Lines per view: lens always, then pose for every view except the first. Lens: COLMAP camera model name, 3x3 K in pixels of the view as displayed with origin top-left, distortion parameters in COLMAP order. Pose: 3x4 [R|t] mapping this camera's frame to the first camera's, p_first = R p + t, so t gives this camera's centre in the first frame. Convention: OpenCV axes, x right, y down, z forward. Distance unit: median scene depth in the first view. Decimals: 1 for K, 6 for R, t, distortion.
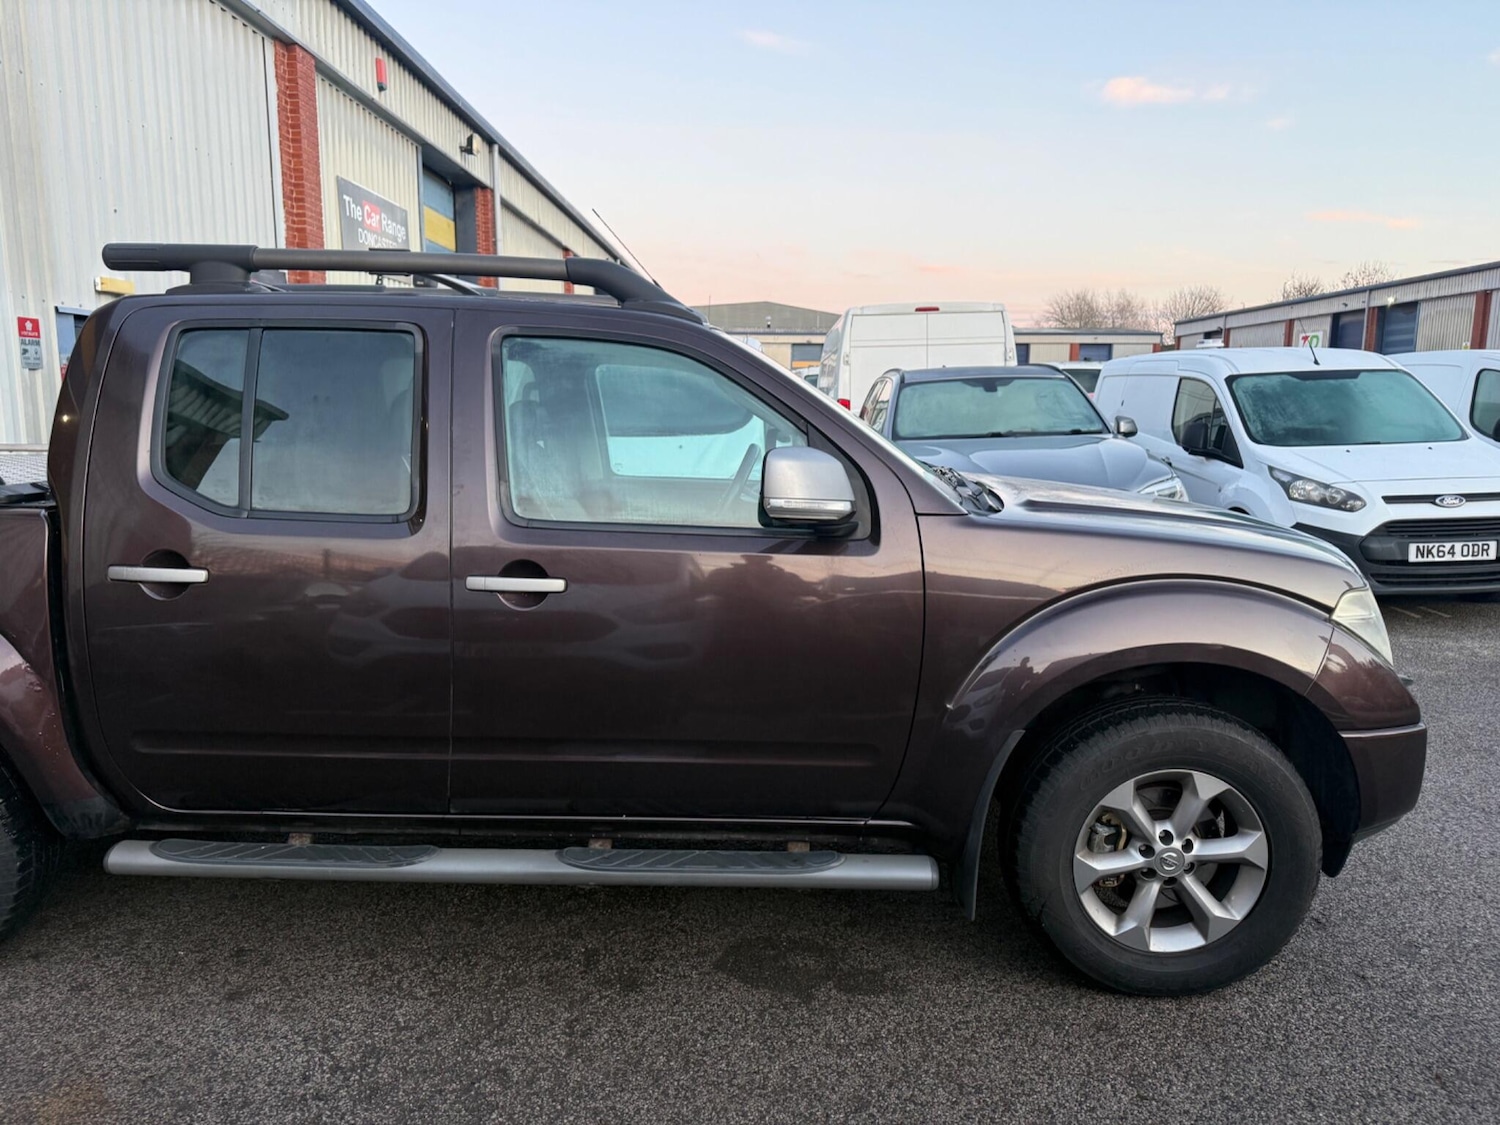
lens RADIAL K [[1063.2, 0, 772.3], [0, 1063.2, 564.2], [0, 0, 1]] dist [0.041359, -0.053054]
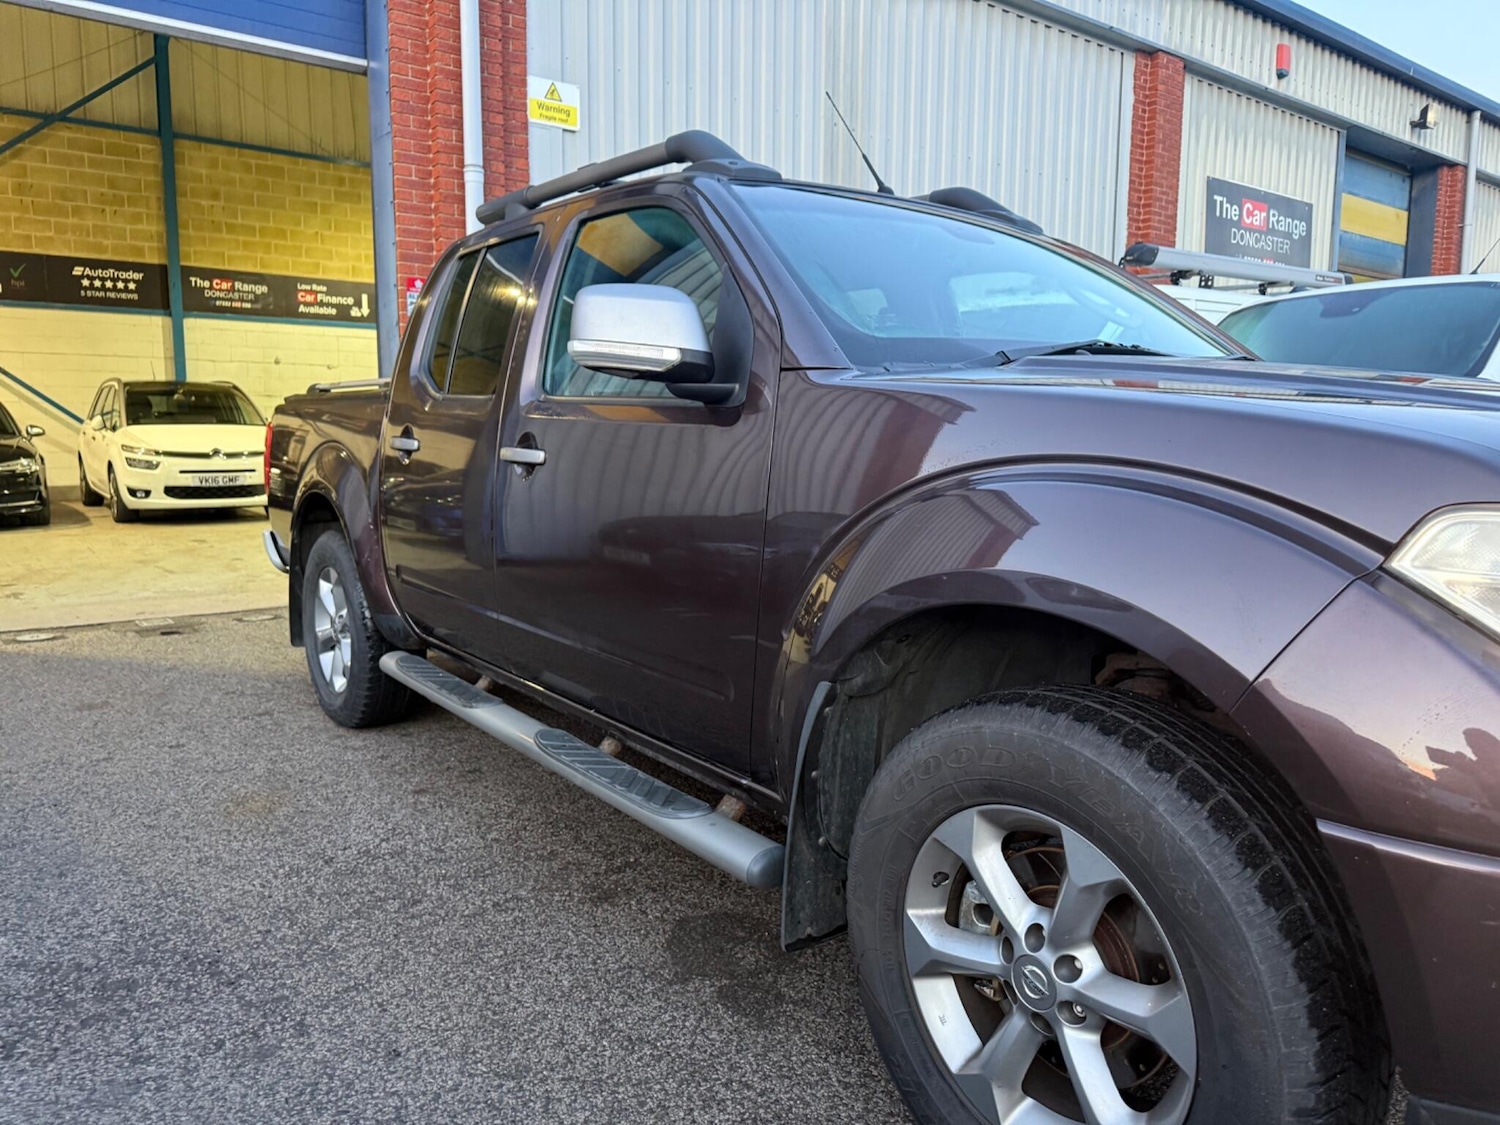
lens RADIAL K [[1081.8, 0, 748.3], [0, 1081.8, 548.0], [0, 0, 1]] dist [0.019668, -0.020178]
pose [[0.603420, 0.082445, -0.793150, 0.651966], [-0.126313, 0.991966, 0.007014, 0.066357], [0.787356, 0.095953, 0.608985, 0.485475]]
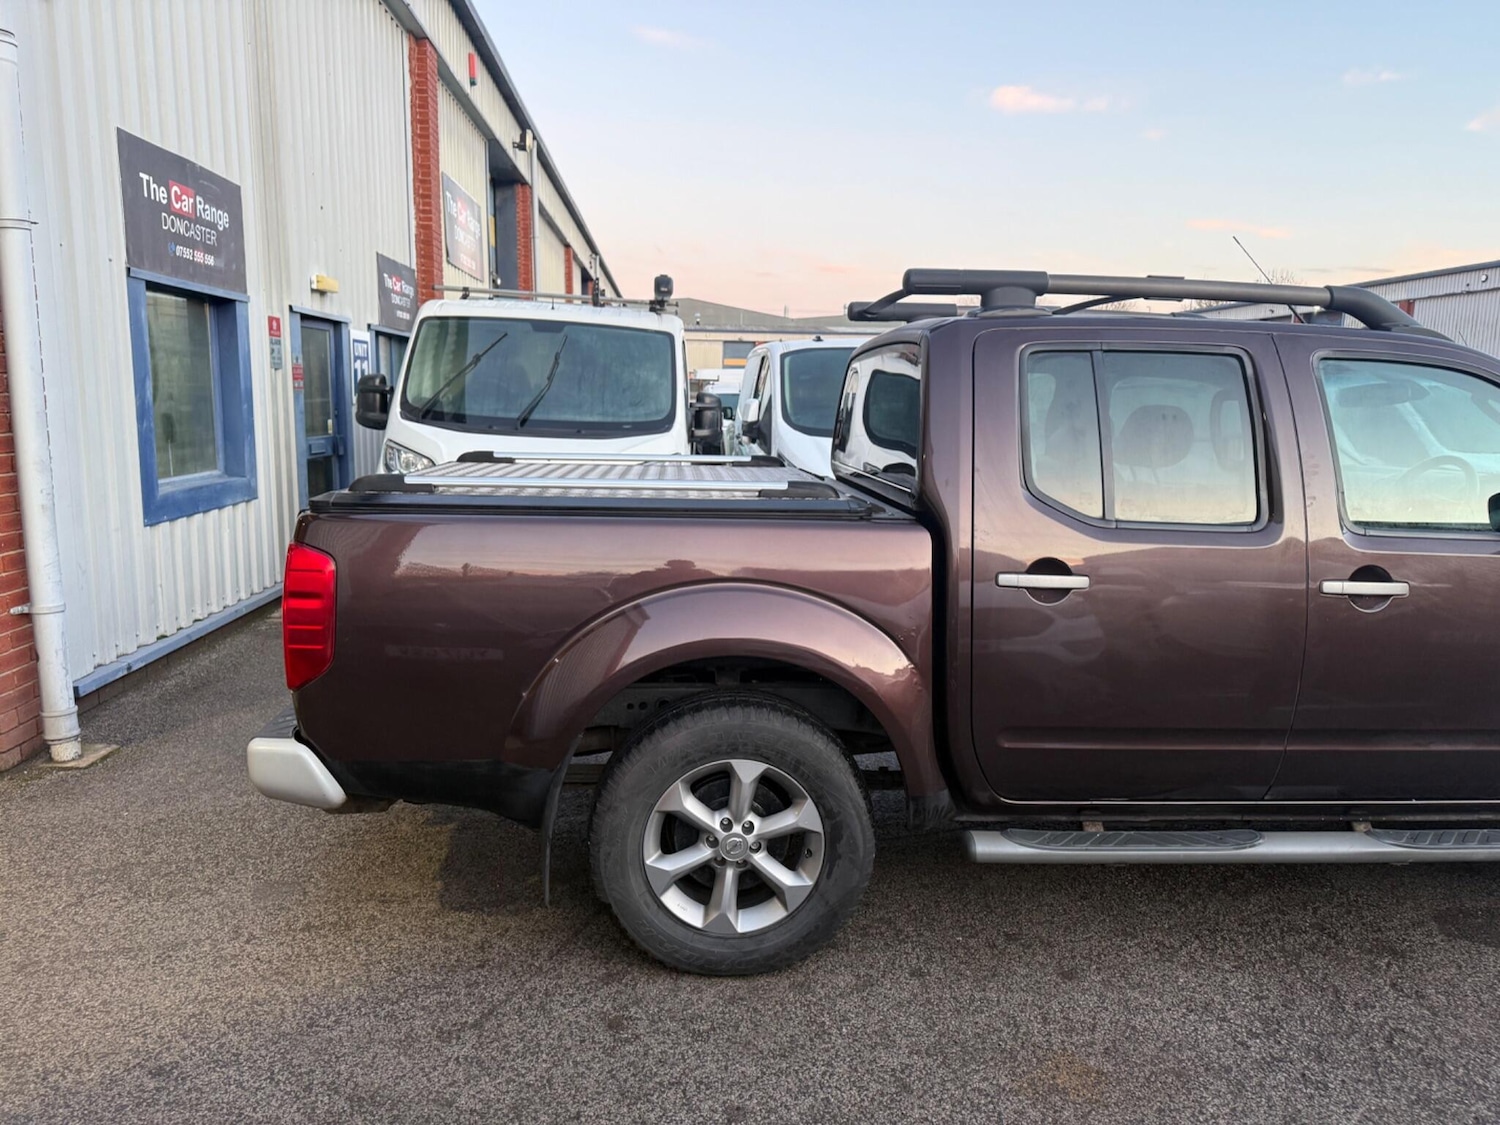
lens RADIAL K [[1063.2, 0, 772.3], [0, 1063.2, 564.2], [0, 0, 1]] dist [0.041359, -0.053054]
pose [[0.996393, -0.006348, 0.084615, -0.836786], [0.006118, 0.999977, 0.002974, -0.010988], [-0.084632, -0.002446, 0.996409, -0.034762]]
